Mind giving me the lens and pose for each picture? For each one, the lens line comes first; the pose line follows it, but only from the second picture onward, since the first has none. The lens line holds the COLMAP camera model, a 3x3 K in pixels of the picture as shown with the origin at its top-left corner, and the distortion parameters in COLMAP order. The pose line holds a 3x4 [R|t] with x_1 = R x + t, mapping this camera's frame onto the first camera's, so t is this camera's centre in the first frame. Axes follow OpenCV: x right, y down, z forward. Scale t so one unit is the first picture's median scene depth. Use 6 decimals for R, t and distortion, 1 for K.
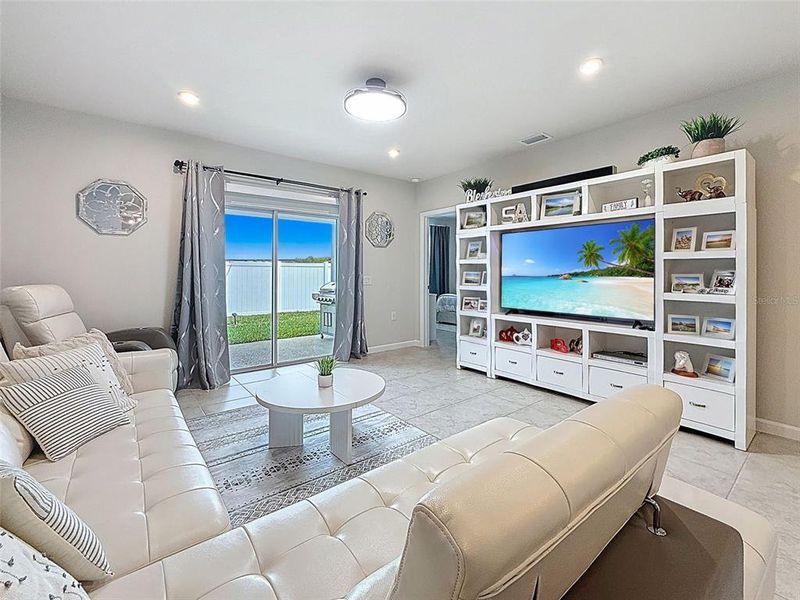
lens RADIAL K [[346.3, 0, 401.3], [0, 346.3, 273.4], [0, 0, 1]] dist [-0.000010, -0.000012]
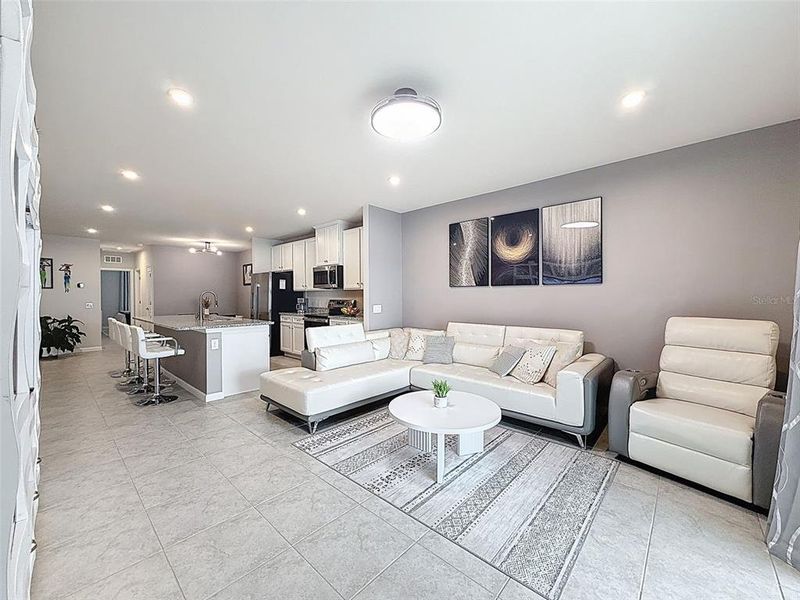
lens RADIAL K [[321.1, 0, 400.0], [0, 321.1, 300.0], [0, 0, 1]] dist [-0.001222, -0.000143]
pose [[-0.988256, -0.000455, -0.152804, 0.052082], [-0.002674, 0.999894, 0.014316, -0.029789], [0.152781, 0.014557, -0.988153, 1.383962]]
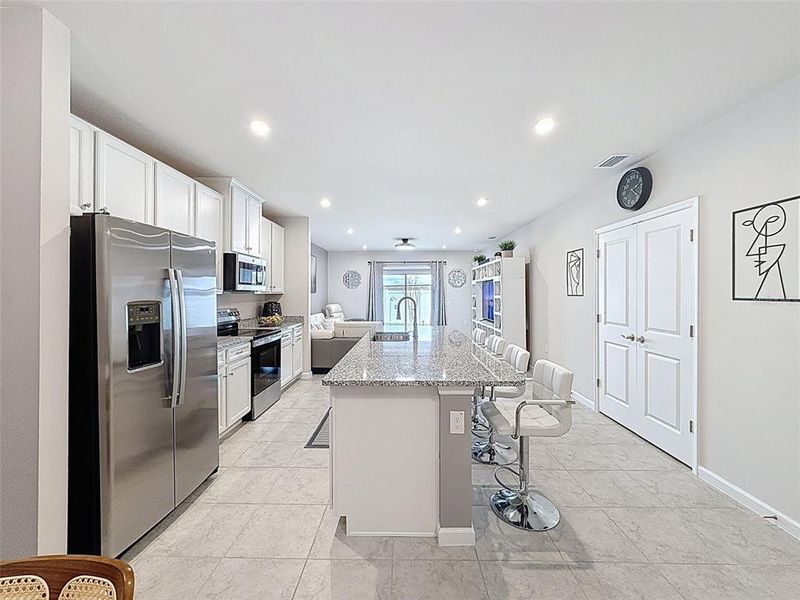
lens RADIAL K [[326.8, 0, 401.0], [0, 326.8, 293.0], [0, 0, 1]] dist [-0.001152, 0.000029]
pose [[0.771094, -0.005715, -0.636696, 1.313230], [0.003941, 0.999983, -0.004203, -0.053251], [0.636709, 0.000731, 0.771104, -0.944061]]
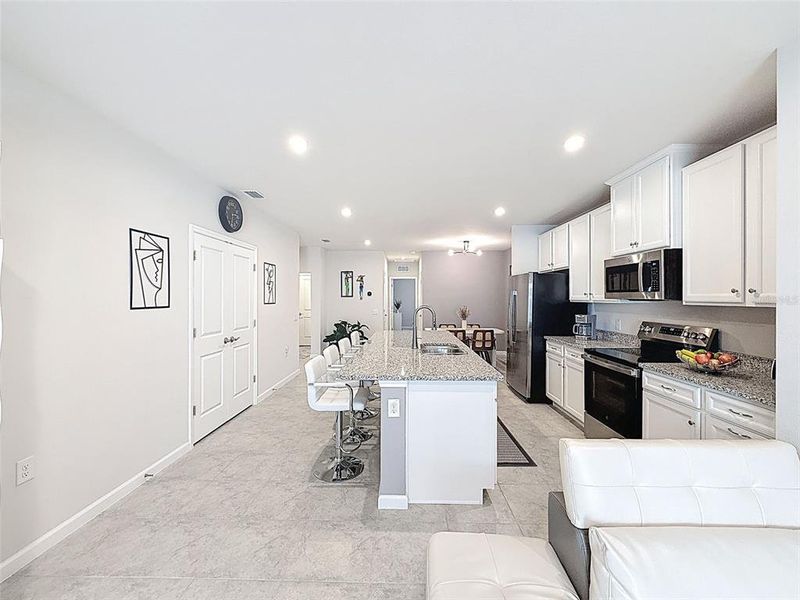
lens RADIAL K [[324.0, 0, 401.6], [0, 324.0, 297.9], [0, 0, 1]] dist [-0.000895, 0.000006]
pose [[-0.768609, -0.006736, 0.639684, 0.106988], [-0.003559, 0.999974, 0.006254, -0.076095], [-0.639709, 0.002530, -0.768613, 0.645394]]
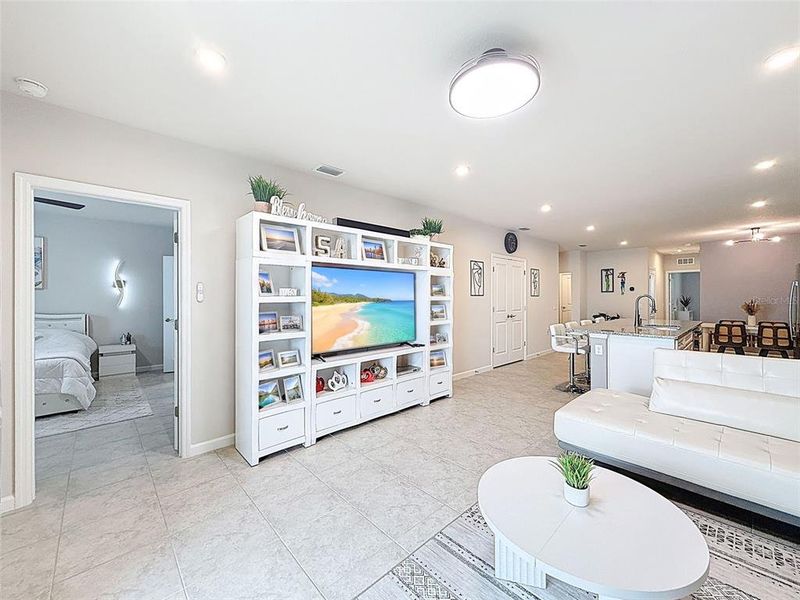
lens RADIAL K [[322.2, 0, 400.8], [0, 322.2, 295.5], [0, 0, 1]] dist [-0.000058, 0.000097]
pose [[-0.074355, -0.000760, 0.997232, -0.553743], [0.004107, 0.999991, 0.001069, -0.049531], [-0.997223, 0.004175, -0.074351, 0.943927]]
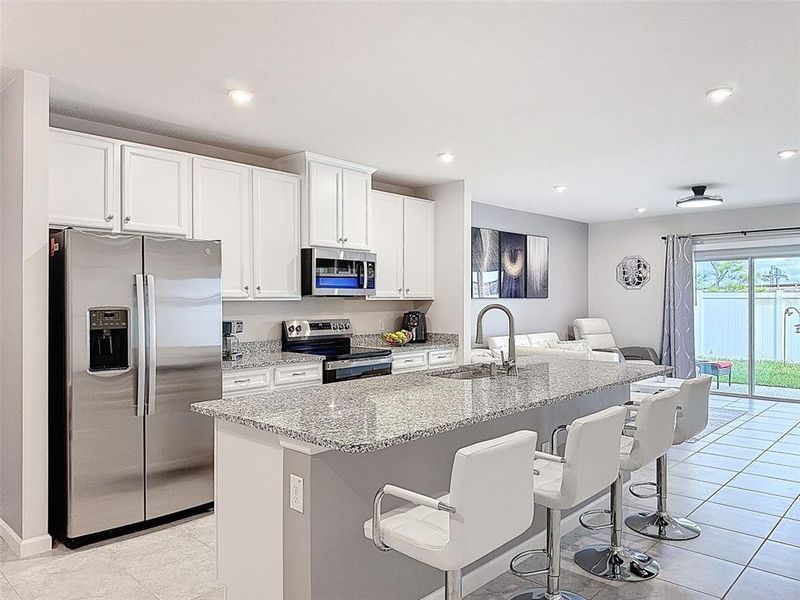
lens RADIAL K [[564.9, 0, 399.2], [0, 564.9, 305.7], [0, 0, 1]] dist [0.078563, -0.091370]
pose [[0.131134, 0.004890, -0.991353, 1.664936], [0.002681, 0.999982, 0.005288, -0.050055], [0.991361, -0.003351, 0.131118, -0.452169]]
